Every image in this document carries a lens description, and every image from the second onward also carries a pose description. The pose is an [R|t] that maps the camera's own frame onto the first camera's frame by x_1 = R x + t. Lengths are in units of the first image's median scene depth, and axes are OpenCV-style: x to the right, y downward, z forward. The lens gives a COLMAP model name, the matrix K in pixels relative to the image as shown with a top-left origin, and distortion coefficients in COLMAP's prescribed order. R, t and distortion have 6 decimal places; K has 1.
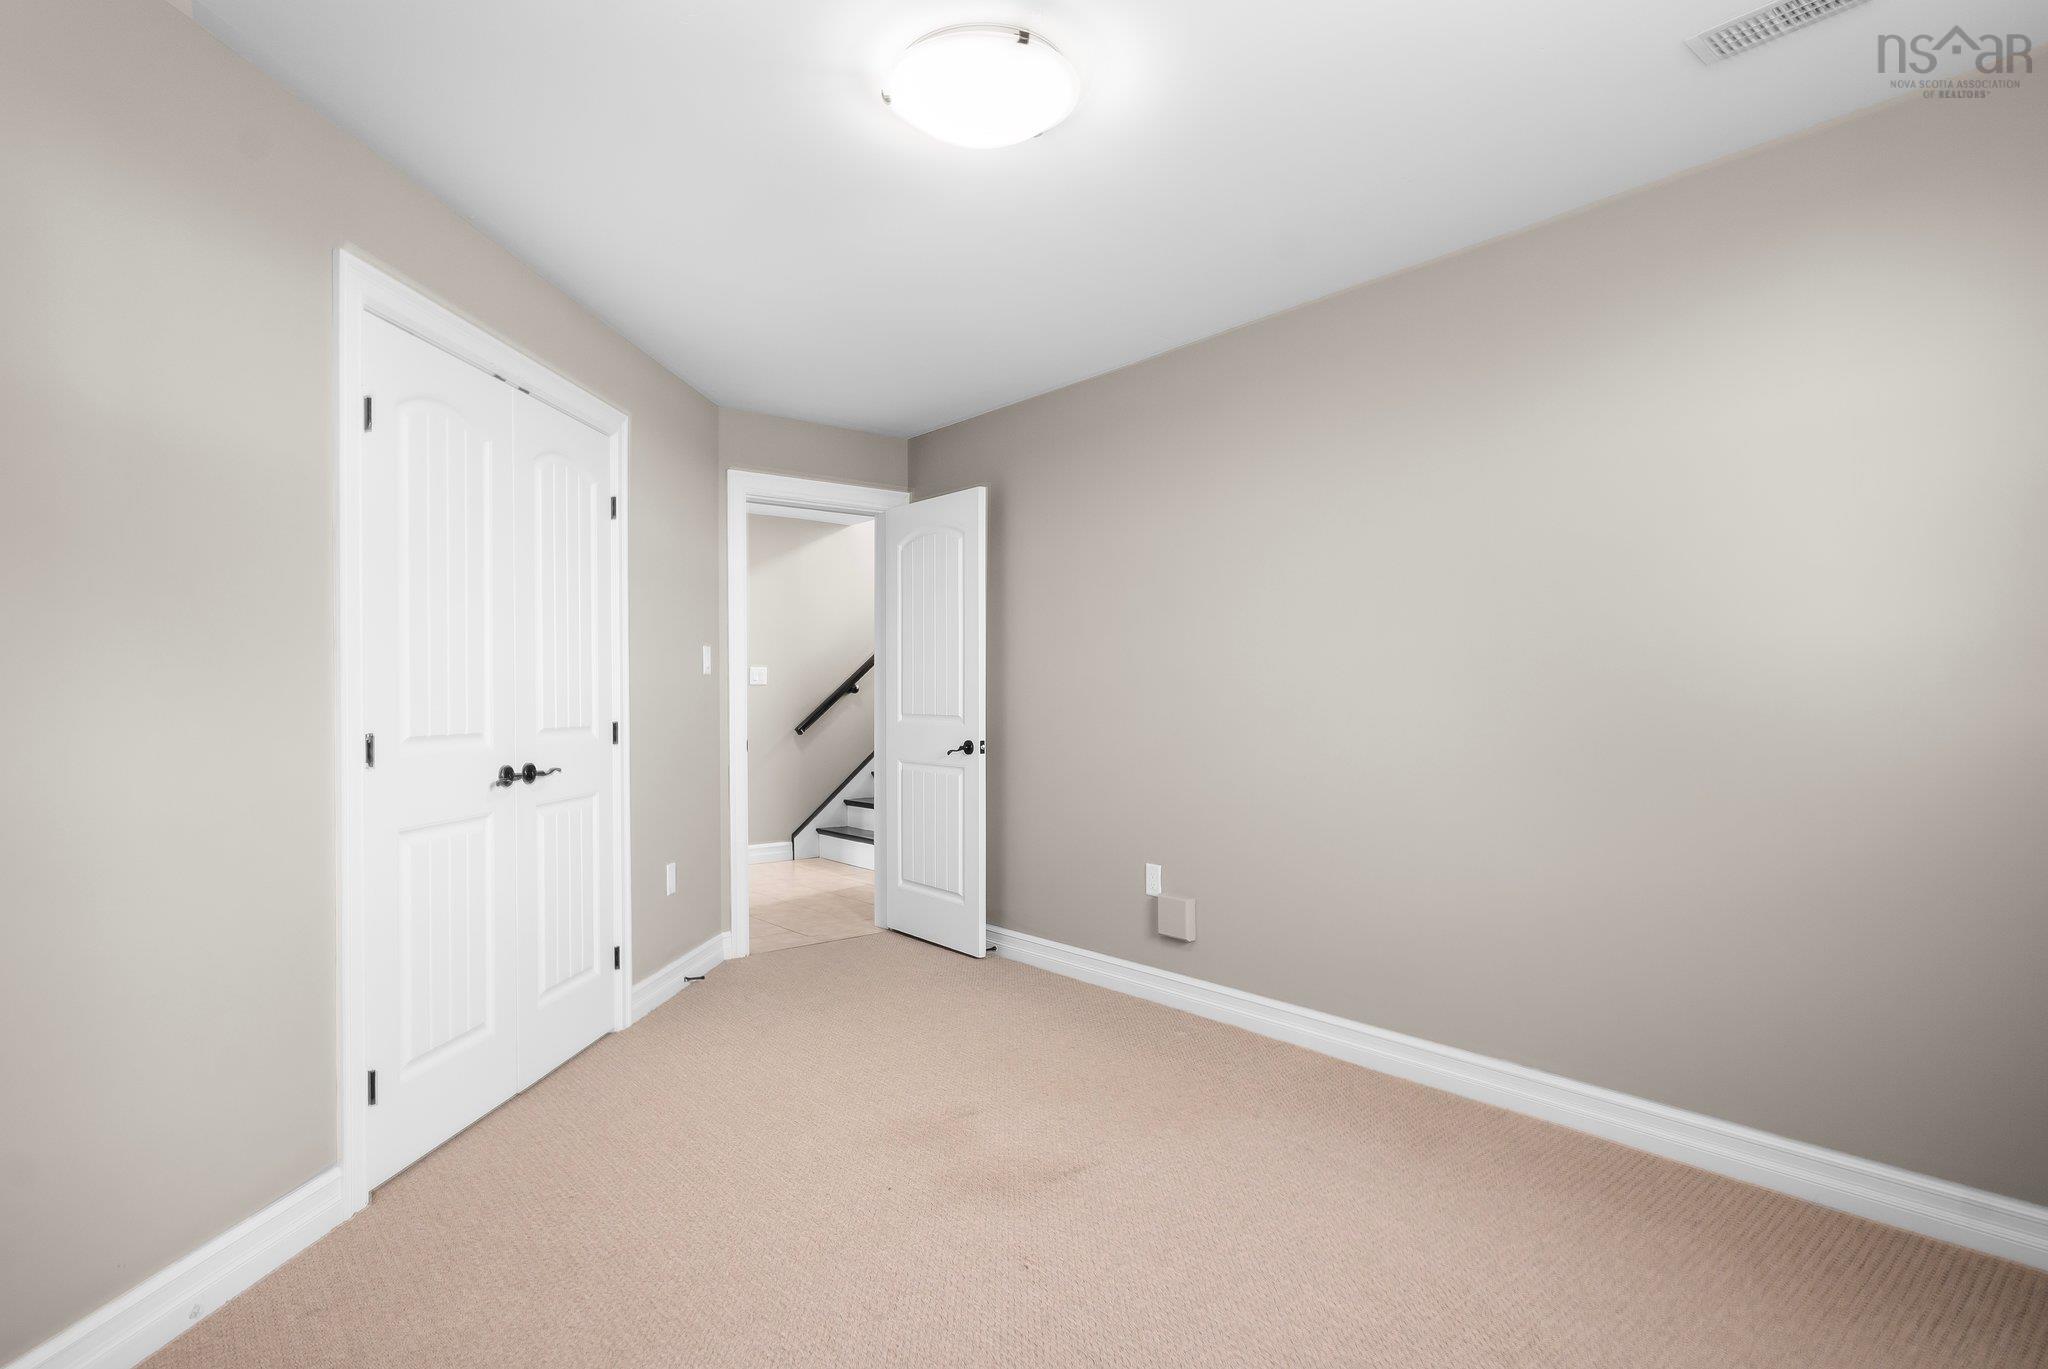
lens RADIAL K [[1042.9, 0, 1025.3], [0, 1042.9, 692.7], [0, 0, 1]] dist [-0.009239, 0.003927]
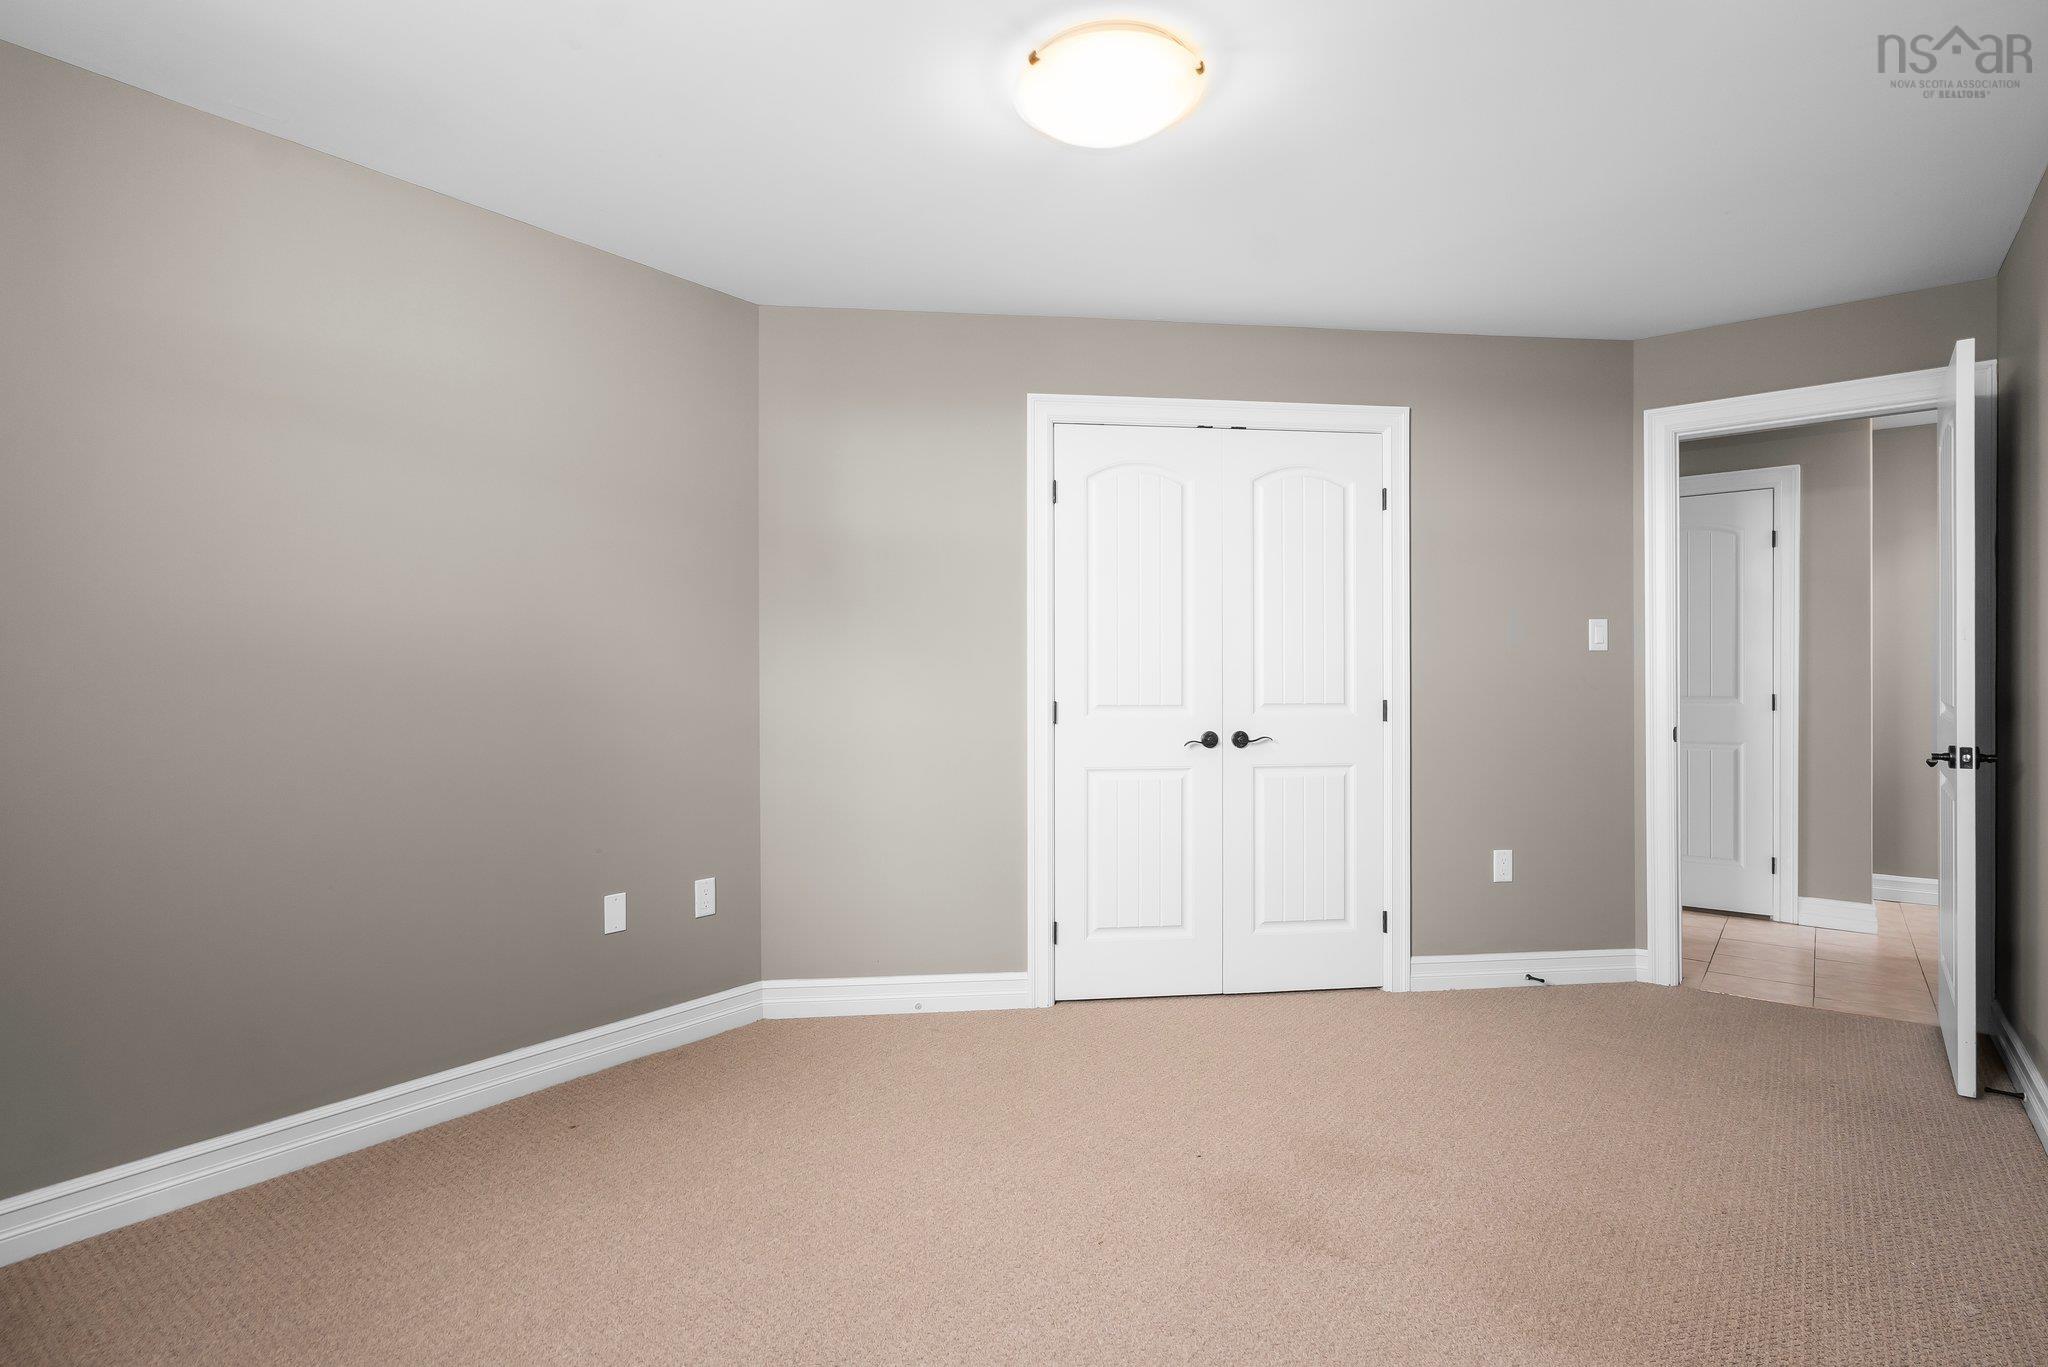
lens RADIAL K [[1042.9, 0, 1039.2], [0, 1042.9, 676.2], [0, 0, 1]] dist [-0.009239, 0.003927]
pose [[0.213276, -0.004111, -0.976983, 0.585849], [0.006599, 0.999974, -0.002767, 0.003798], [0.976970, -0.005857, 0.213297, 0.436559]]
